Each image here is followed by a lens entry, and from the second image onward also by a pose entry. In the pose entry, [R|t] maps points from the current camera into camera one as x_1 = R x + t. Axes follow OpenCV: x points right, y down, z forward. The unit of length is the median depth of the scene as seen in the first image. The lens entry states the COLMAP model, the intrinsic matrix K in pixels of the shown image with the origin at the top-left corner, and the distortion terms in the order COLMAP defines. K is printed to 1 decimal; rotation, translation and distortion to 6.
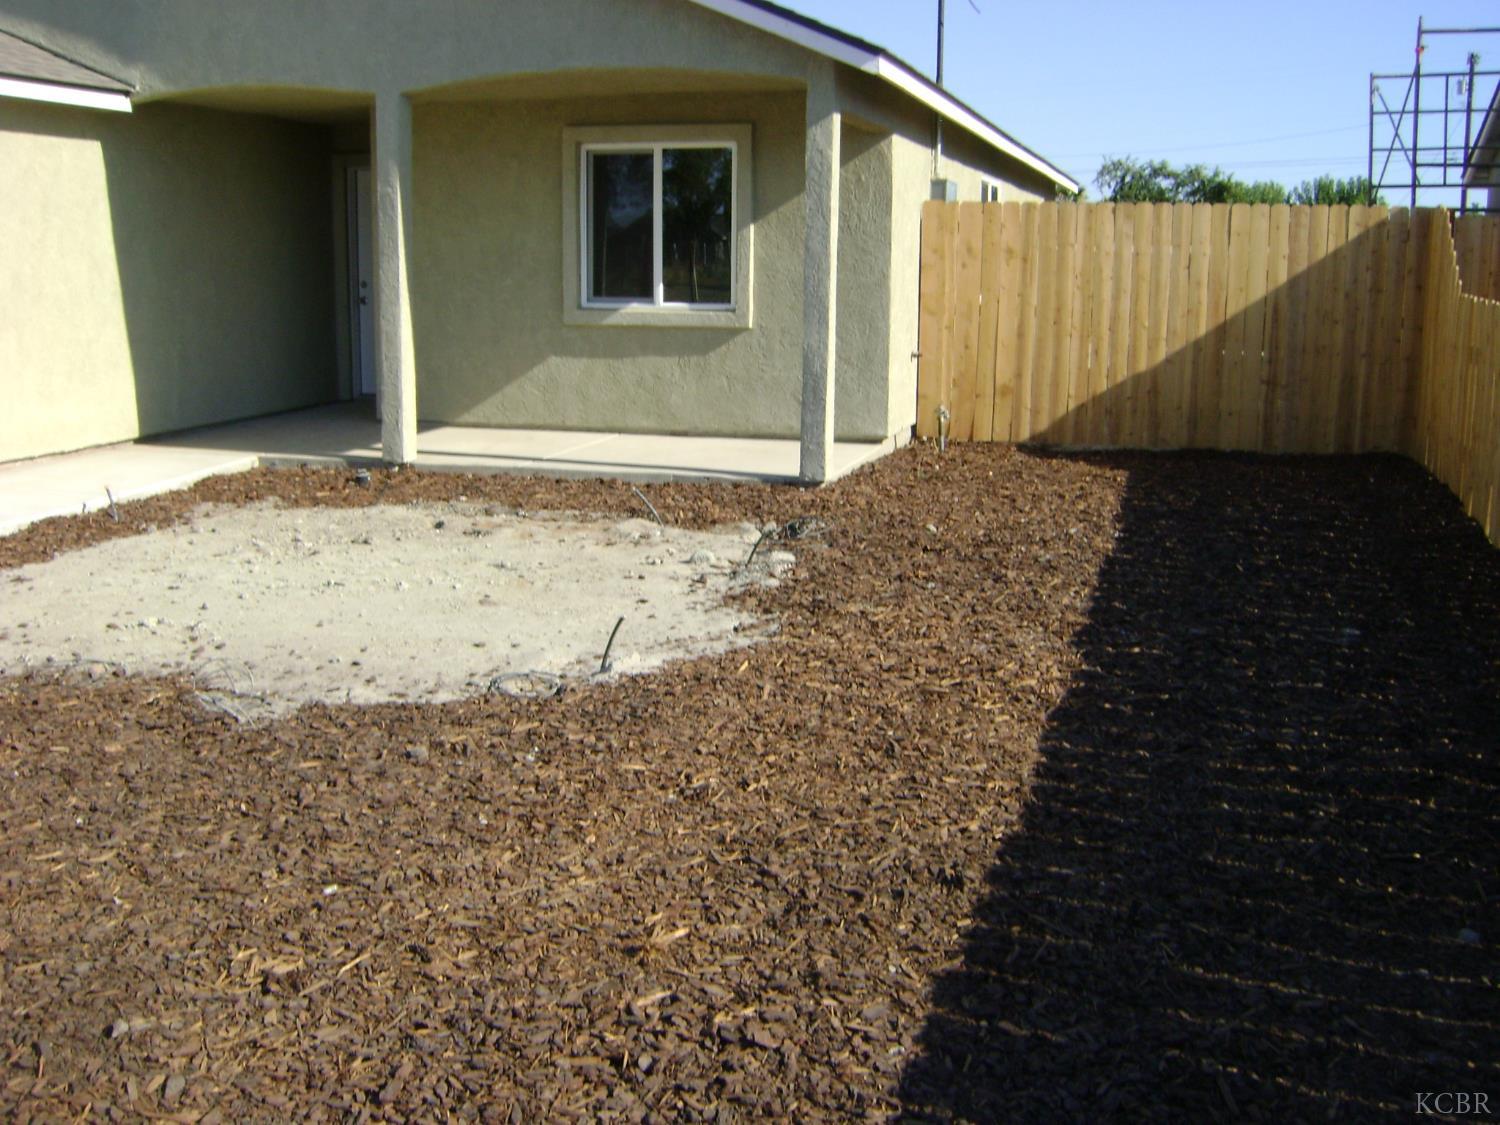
lens RADIAL K [[1524.4, 0, 732.9], [0, 1524.4, 522.5], [0, 0, 1]] dist [-0.117529, 0.000000]
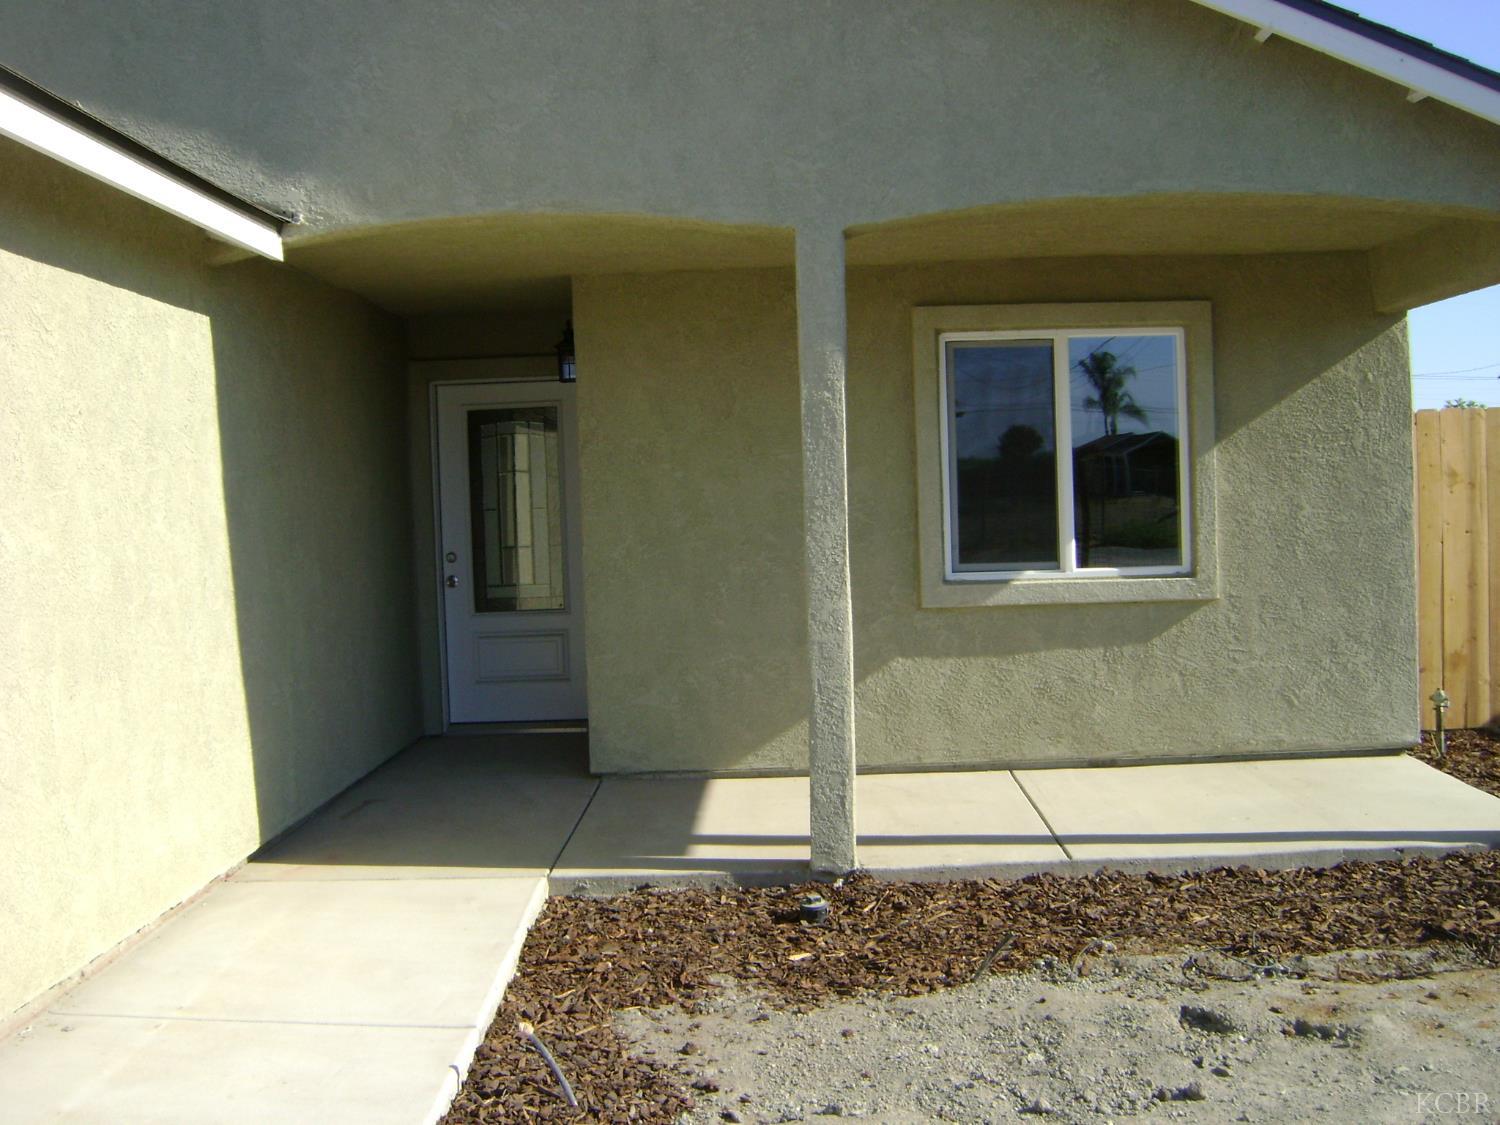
lens RADIAL K [[1524.4, 0, 713.6], [0, 1524.4, 548.2], [0, 0, 1]] dist [-0.117529, 0.000000]
pose [[0.965262, -0.045473, 0.257297, -0.419389], [0.081008, 0.988299, -0.129240, -0.091987], [-0.248410, 0.145593, 0.957651, 0.464596]]
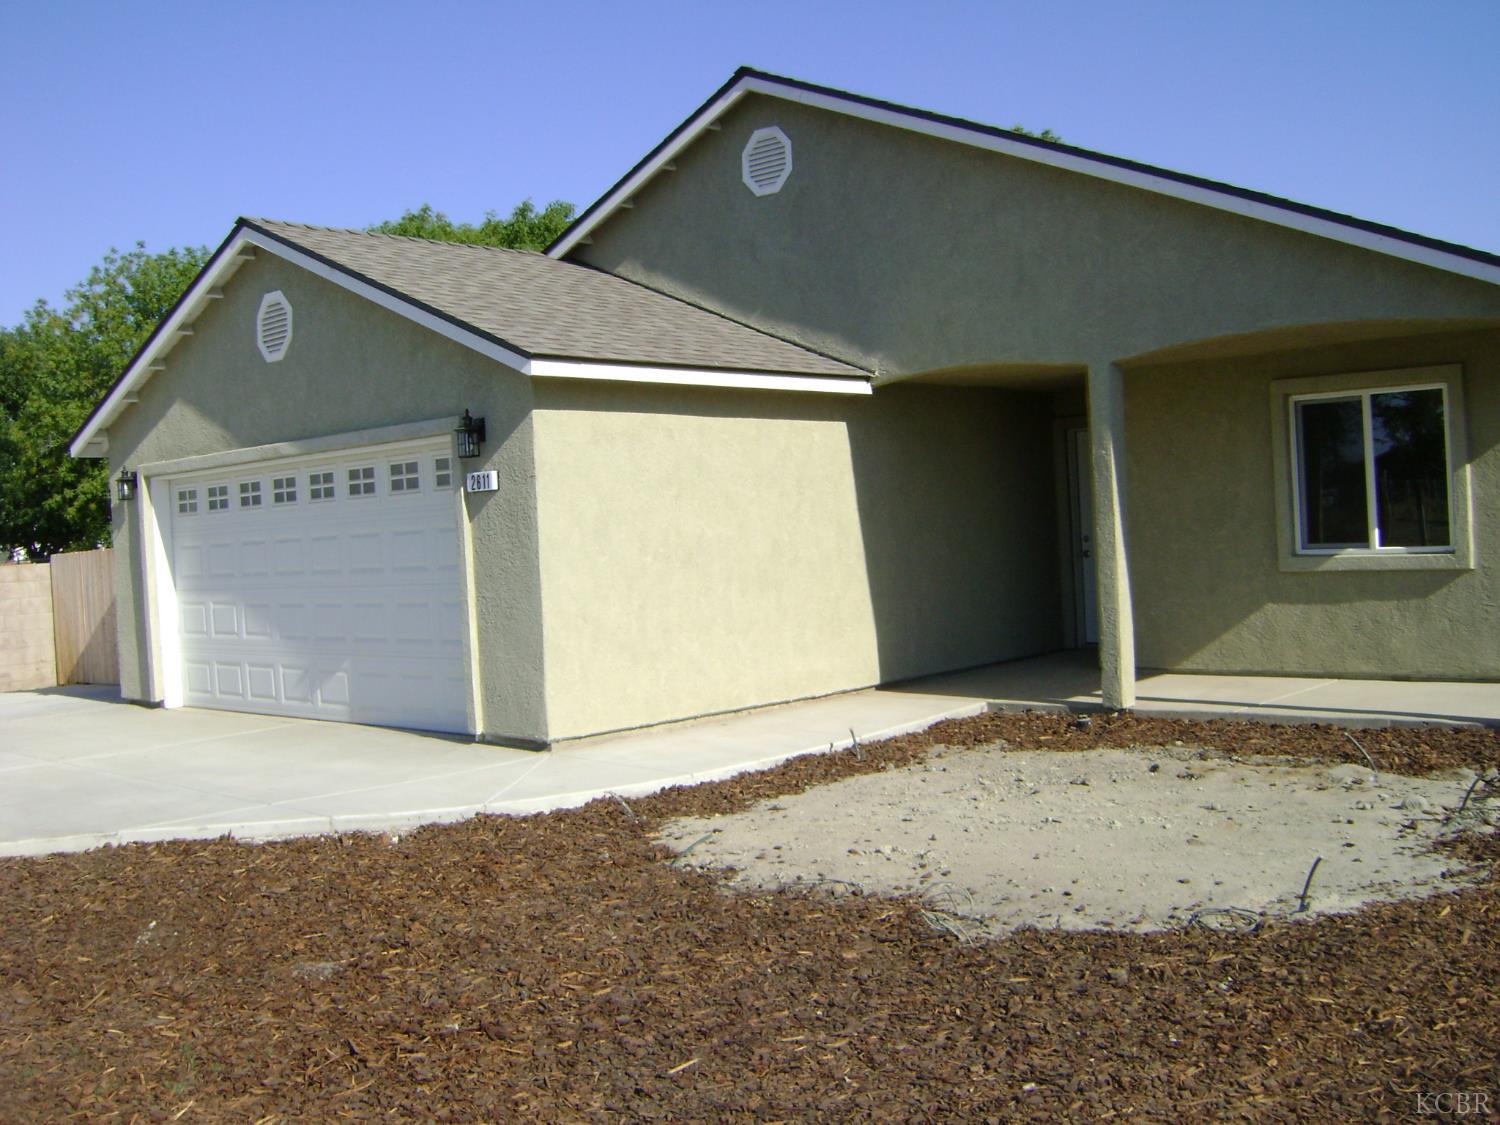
lens RADIAL K [[1524.4, 0, 749.3], [0, 1524.4, 560.2], [0, 0, 1]] dist [-0.117529, 0.000000]
pose [[0.893895, -0.038414, -0.446627, 0.024530], [-0.023150, 0.991036, -0.131572, 0.002660], [0.447678, 0.127951, 0.884993, -0.055122]]
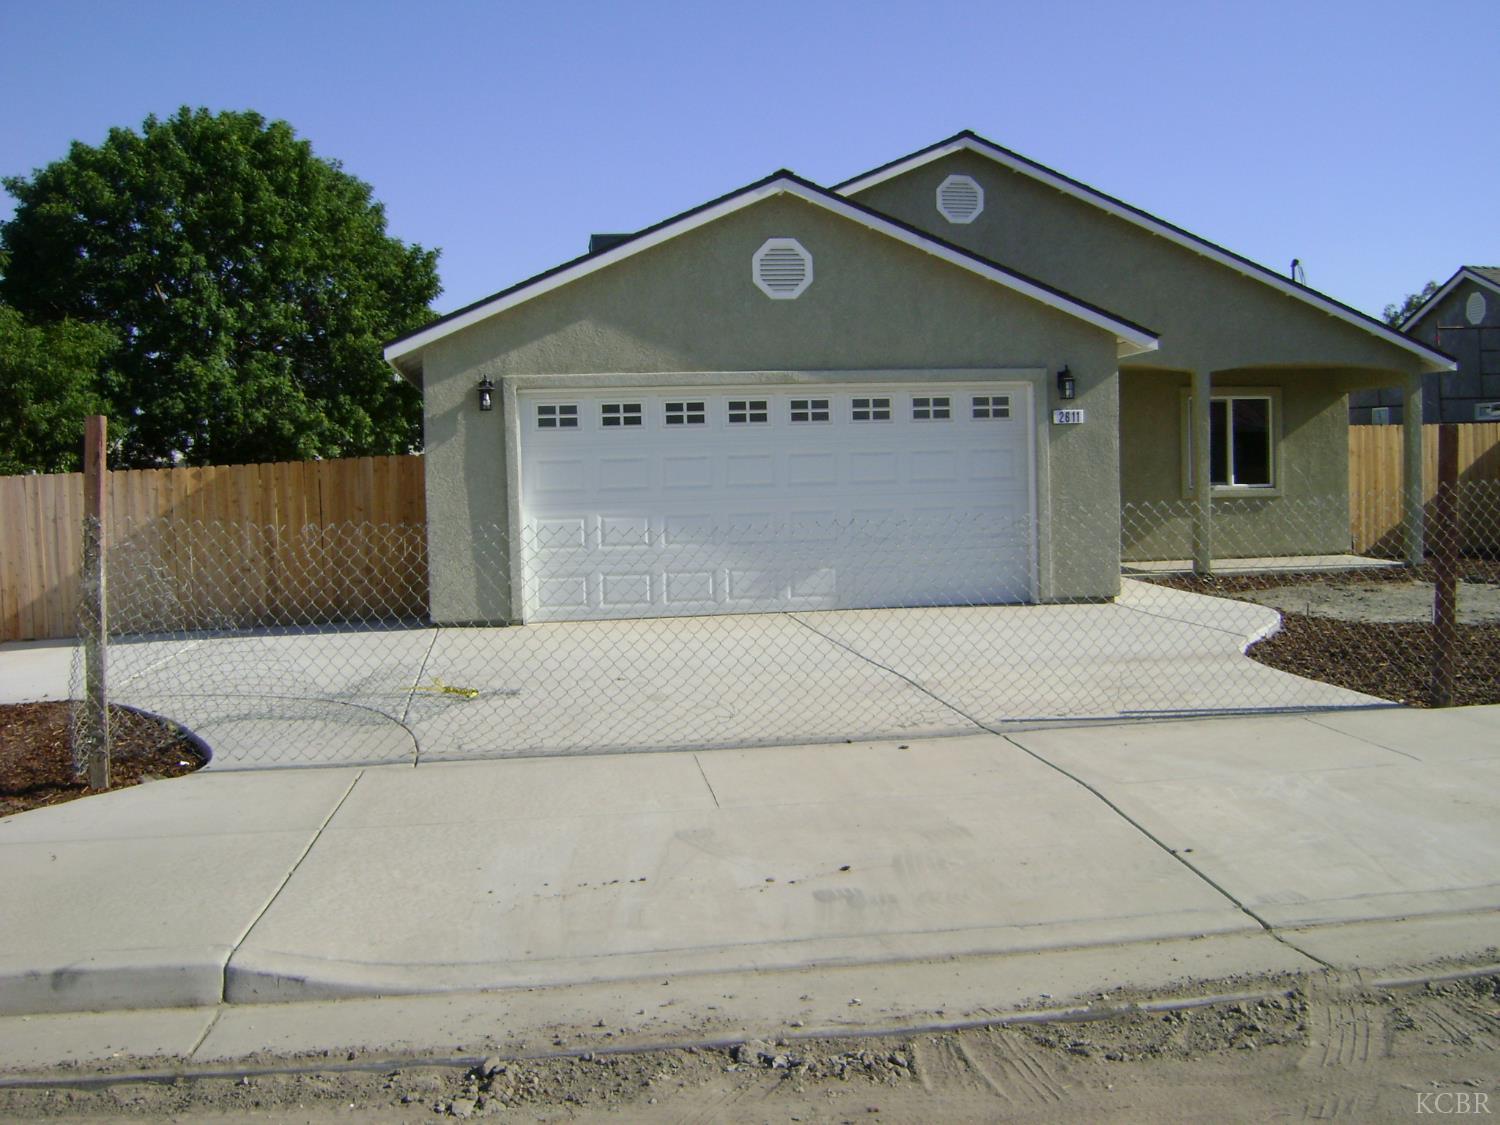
lens RADIAL K [[1524.4, 0, 726.5], [0, 1524.4, 552.5], [0, 0, 1]] dist [-0.117529, 0.000000]
pose [[0.906977, -0.047984, 0.418438, -1.524432], [0.097783, 0.990333, -0.098382, 0.058870], [-0.409673, 0.130147, 0.902901, -0.395189]]
